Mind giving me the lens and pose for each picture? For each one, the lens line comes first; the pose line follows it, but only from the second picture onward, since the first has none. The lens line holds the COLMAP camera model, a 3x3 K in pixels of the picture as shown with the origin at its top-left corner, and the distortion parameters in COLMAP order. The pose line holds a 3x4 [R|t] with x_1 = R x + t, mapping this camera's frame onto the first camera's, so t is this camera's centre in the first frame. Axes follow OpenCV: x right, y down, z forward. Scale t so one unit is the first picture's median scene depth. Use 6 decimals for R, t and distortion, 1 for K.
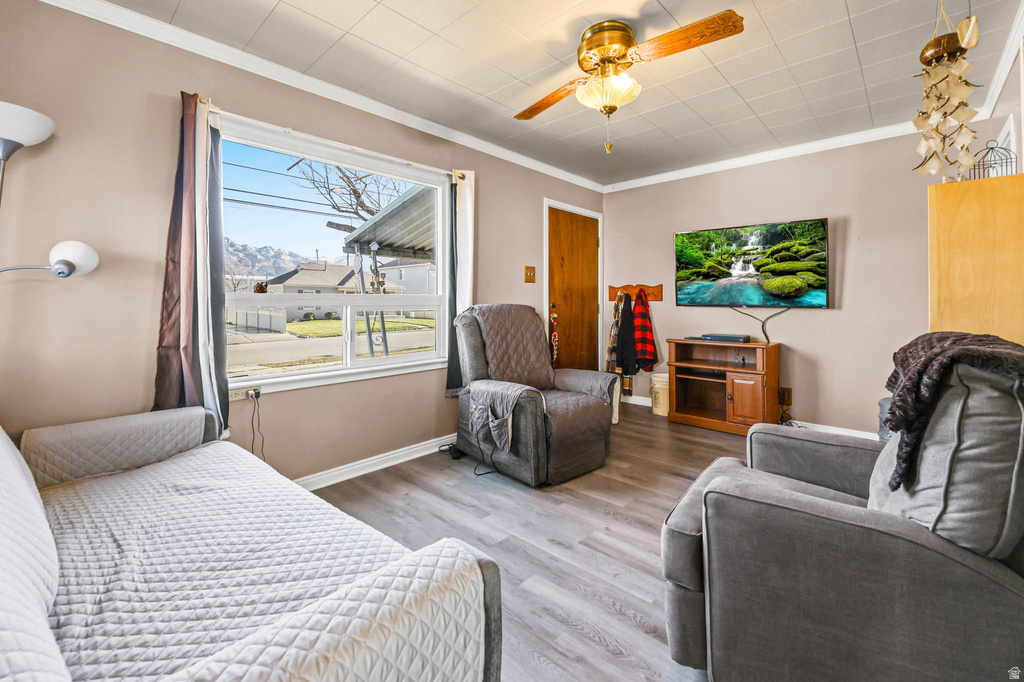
lens RADIAL K [[438.0, 0, 508.0], [0, 438.0, 303.6], [0, 0, 1]] dist [-0.000343, -0.000057]
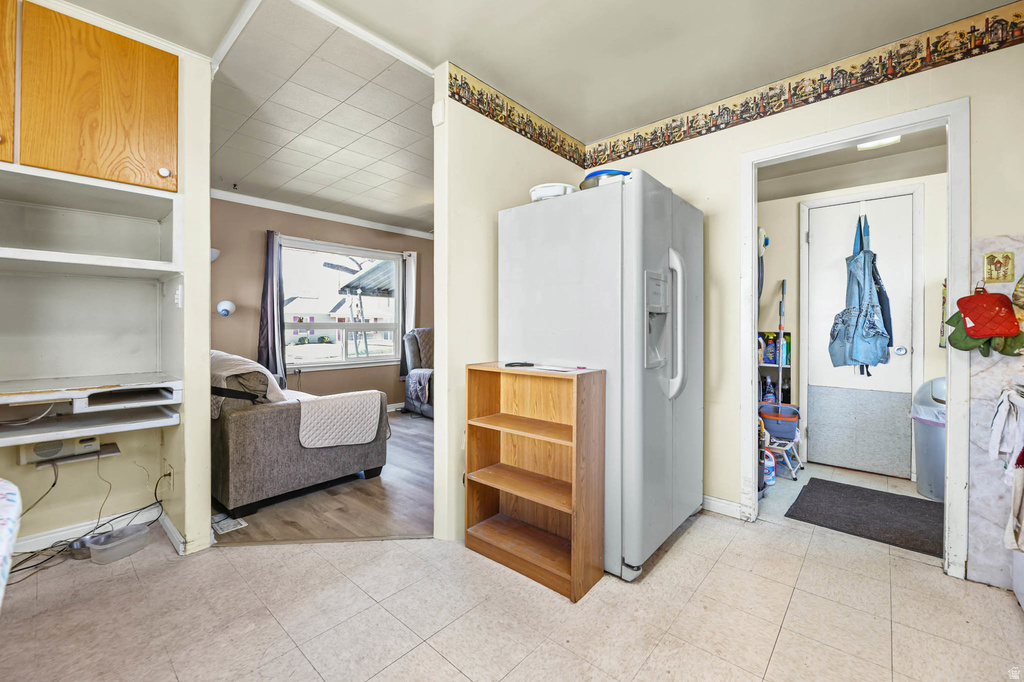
lens RADIAL K [[431.0, 0, 517.6], [0, 431.0, 326.0], [0, 0, 1]] dist [-0.016976, -0.000276]
pose [[0.998971, -0.001659, 0.045323, 0.268494], [0.001957, 0.999977, -0.006520, 0.005417], [-0.045311, 0.006602, 0.998951, -0.792828]]
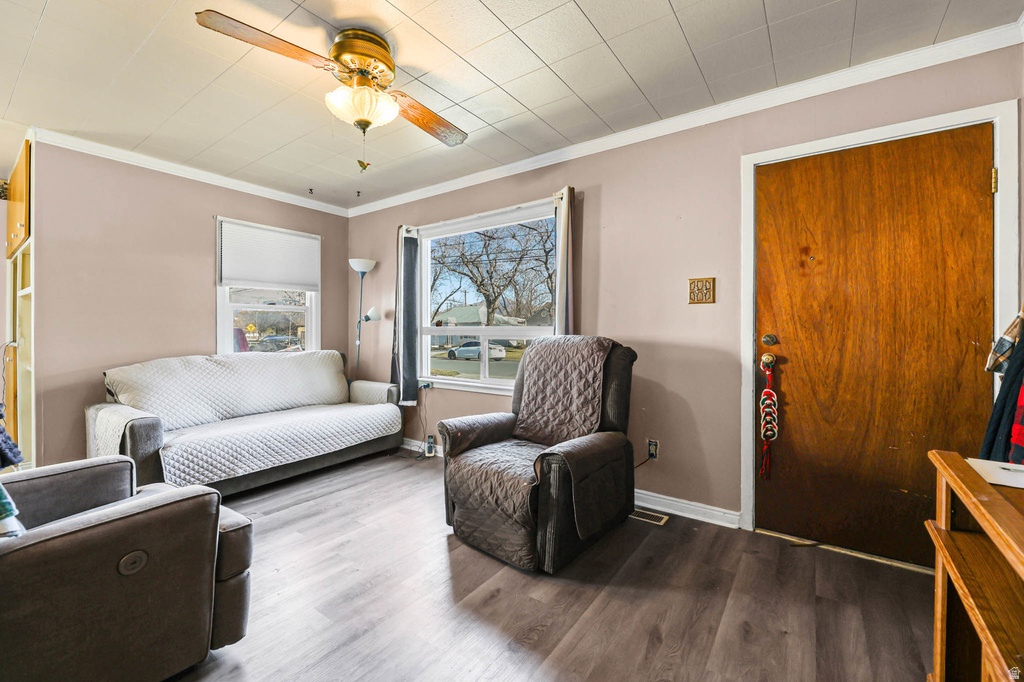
lens RADIAL K [[415.7, 0, 509.1], [0, 415.7, 333.4], [0, 0, 1]] dist [-0.014440, -0.000138]
pose [[0.131540, 0.002346, -0.991308, 0.787372], [-0.009805, 0.999951, 0.001066, -0.002262], [0.991262, 0.009580, 0.131556, 0.821256]]
